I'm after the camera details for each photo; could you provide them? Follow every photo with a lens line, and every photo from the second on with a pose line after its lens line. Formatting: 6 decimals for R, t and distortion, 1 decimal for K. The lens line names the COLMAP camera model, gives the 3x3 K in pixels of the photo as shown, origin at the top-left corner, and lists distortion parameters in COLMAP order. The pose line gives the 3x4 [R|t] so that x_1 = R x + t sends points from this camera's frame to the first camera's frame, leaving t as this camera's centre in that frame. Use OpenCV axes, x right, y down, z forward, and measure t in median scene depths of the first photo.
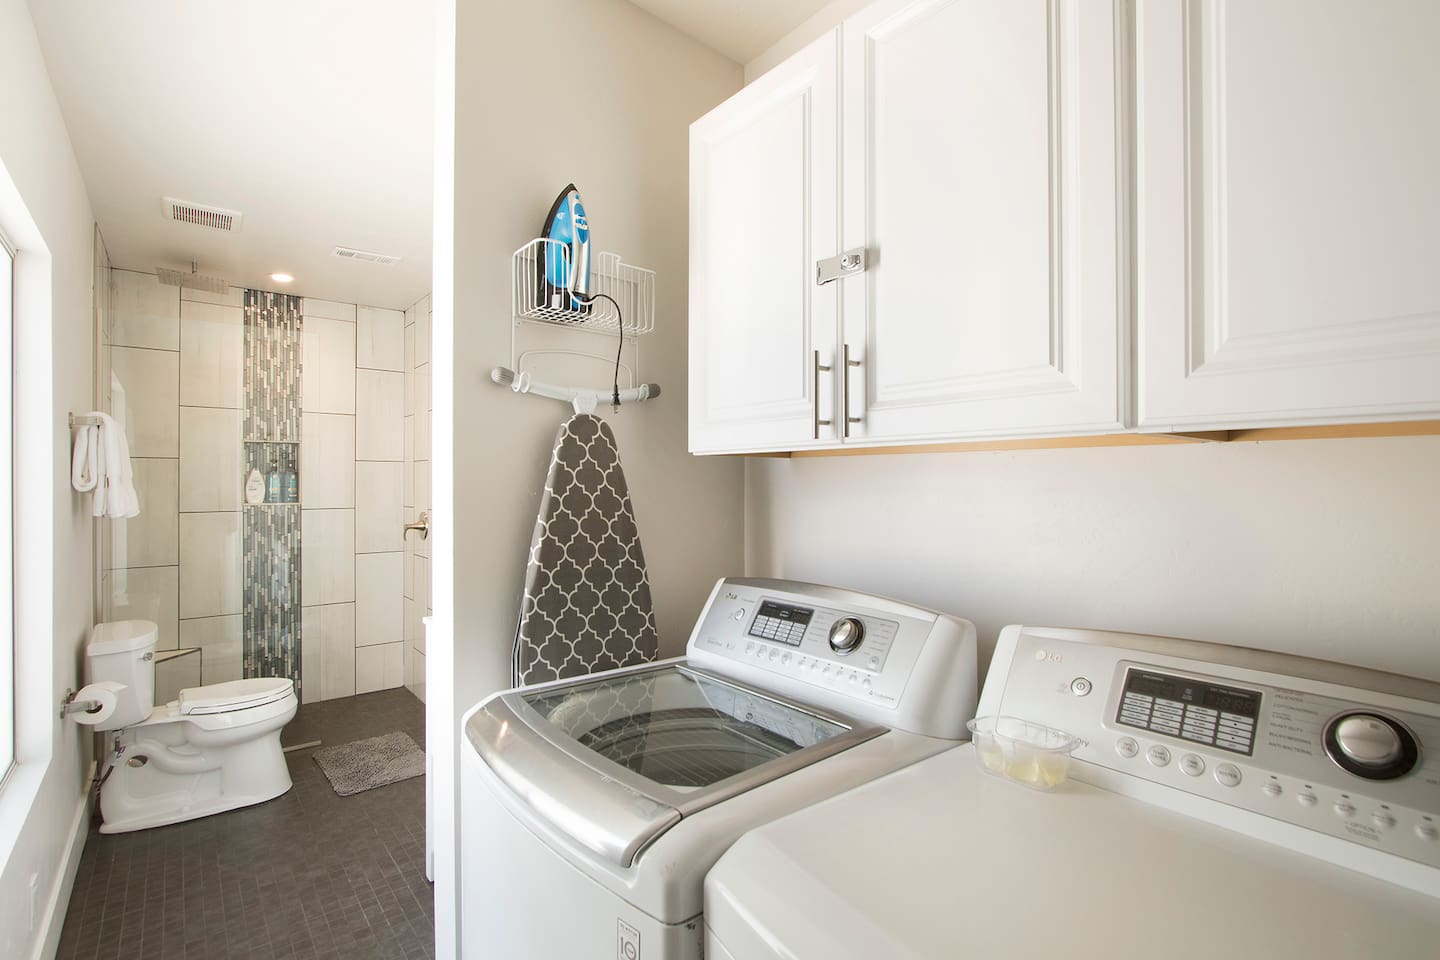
lens RADIAL K [[659.7, 0, 720.0], [0, 659.7, 480.0], [0, 0, 1]] dist [-0.003609, -0.000729]
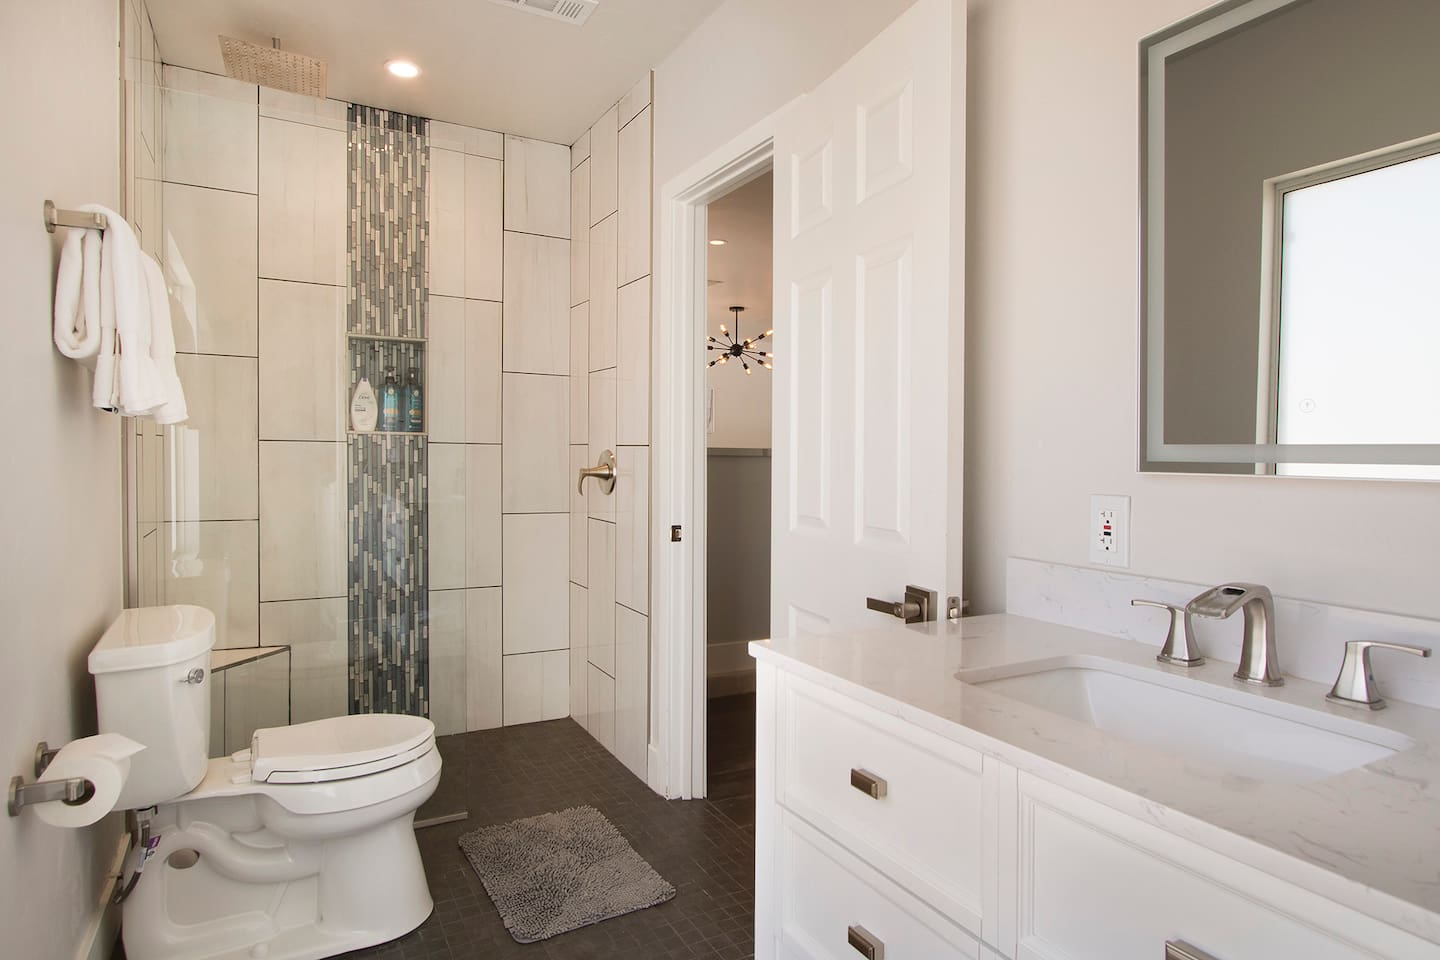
lens RADIAL K [[755.4, 0, 720.0], [0, 755.4, 480.0], [0, 0, 1]] dist [0.000871, 0.000675]
pose [[0.987595, 0.020281, -0.155704, -0.235475], [-0.015143, 0.999303, 0.034113, 0.053137], [0.156288, -0.031332, 0.987214, 0.307690]]
